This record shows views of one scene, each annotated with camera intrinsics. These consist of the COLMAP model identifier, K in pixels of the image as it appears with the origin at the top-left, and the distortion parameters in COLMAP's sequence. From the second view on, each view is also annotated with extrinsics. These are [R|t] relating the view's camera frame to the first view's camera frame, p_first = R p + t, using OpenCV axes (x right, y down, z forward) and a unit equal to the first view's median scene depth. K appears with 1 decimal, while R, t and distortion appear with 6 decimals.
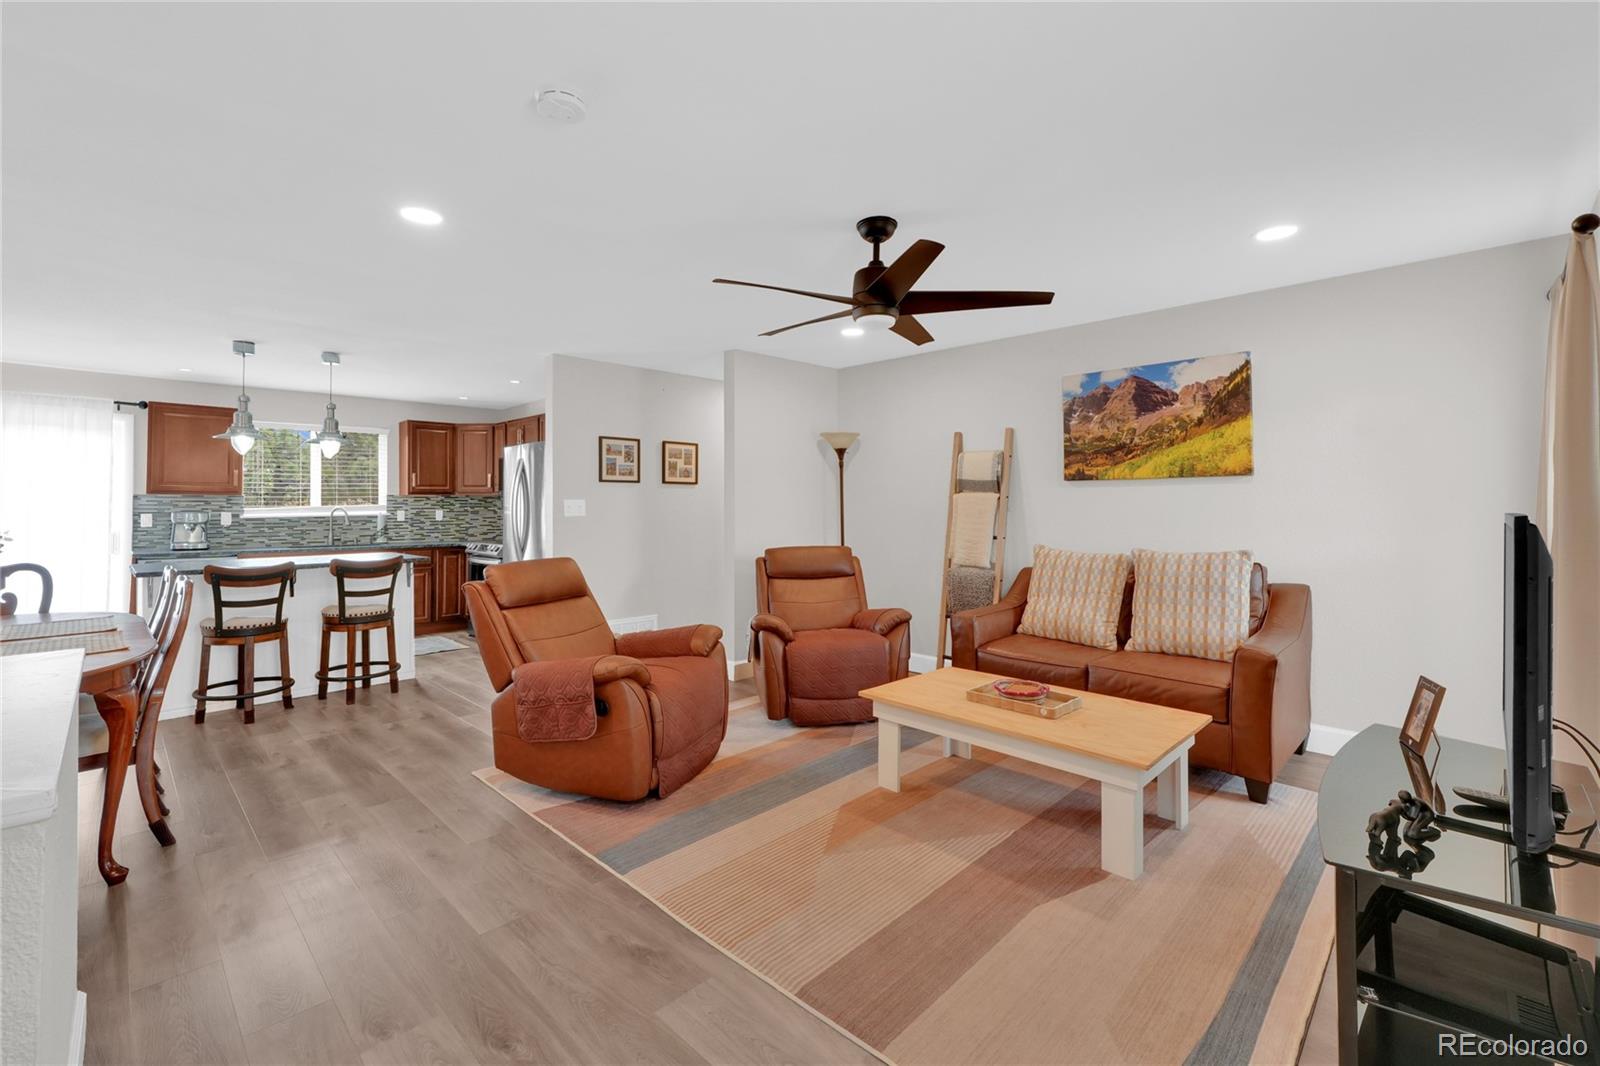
lens RADIAL K [[674.8, 0, 798.9], [0, 674.8, 498.0], [0, 0, 1]] dist [-0.002212, 0.001291]
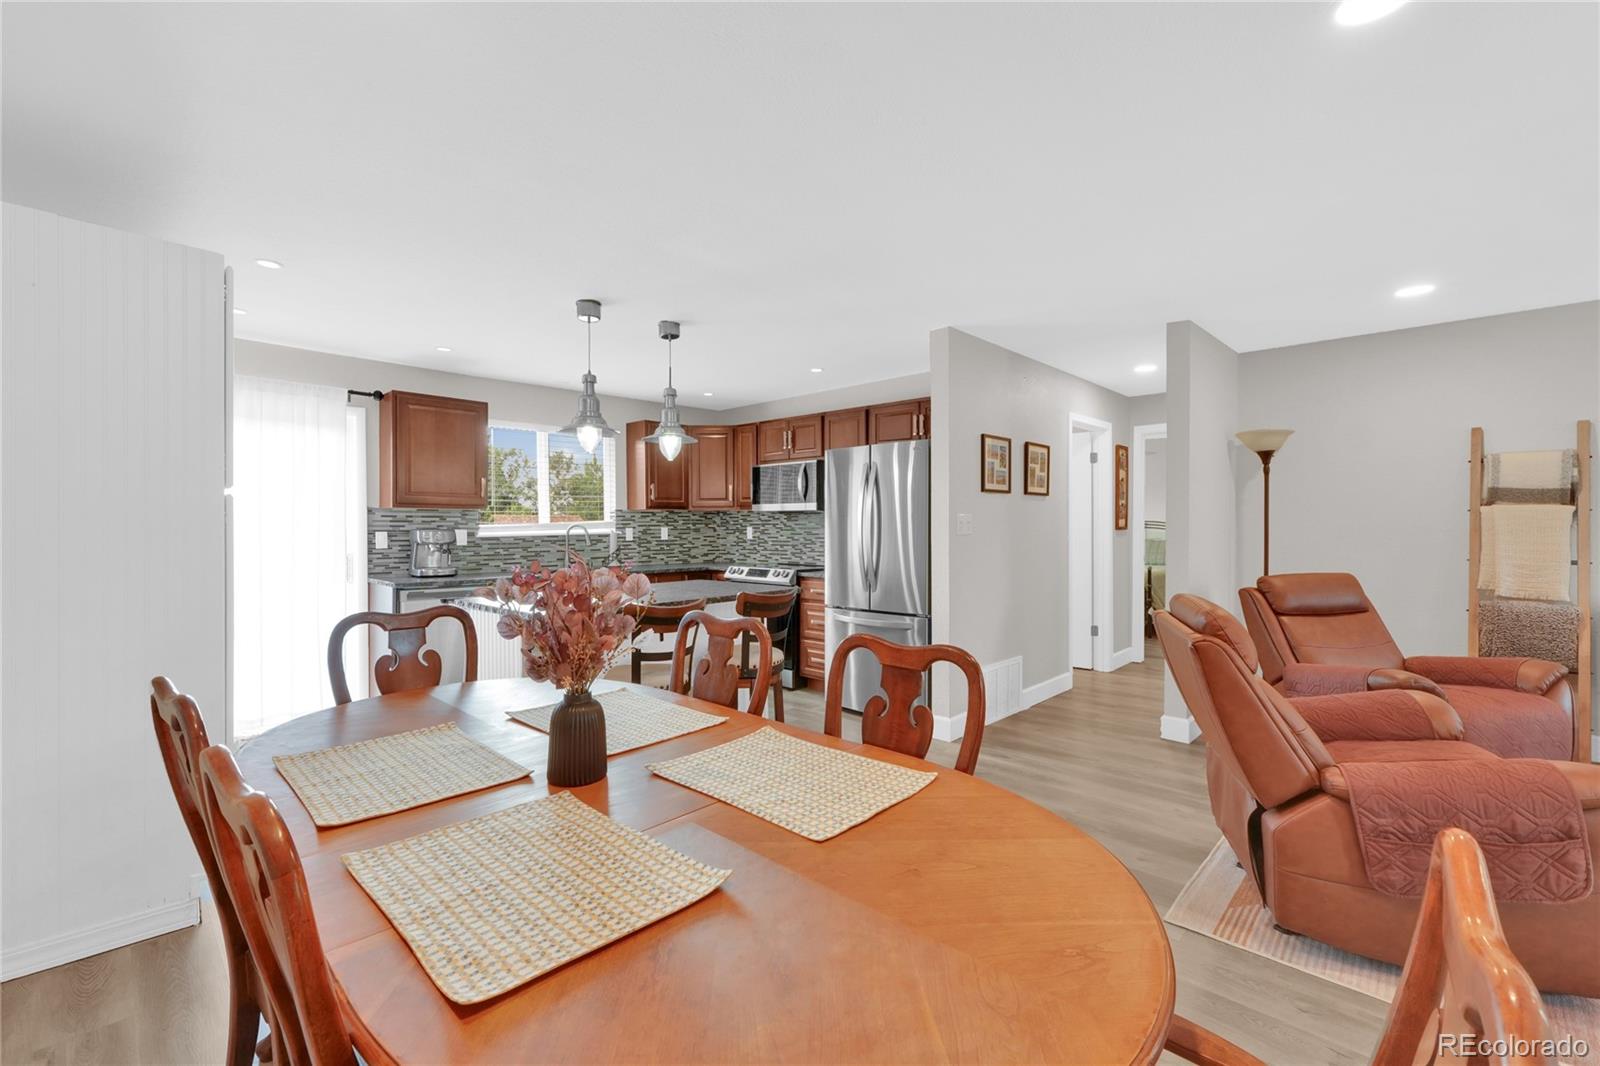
lens RADIAL K [[674.8, 0, 802.4], [0, 674.8, 532.6], [0, 0, 1]] dist [-0.002212, 0.001291]
pose [[0.999955, 0.000001, 0.009441, -0.591456], [-0.000227, 0.999713, 0.023944, 0.006120], [-0.009438, -0.023945, 0.999669, 0.240469]]
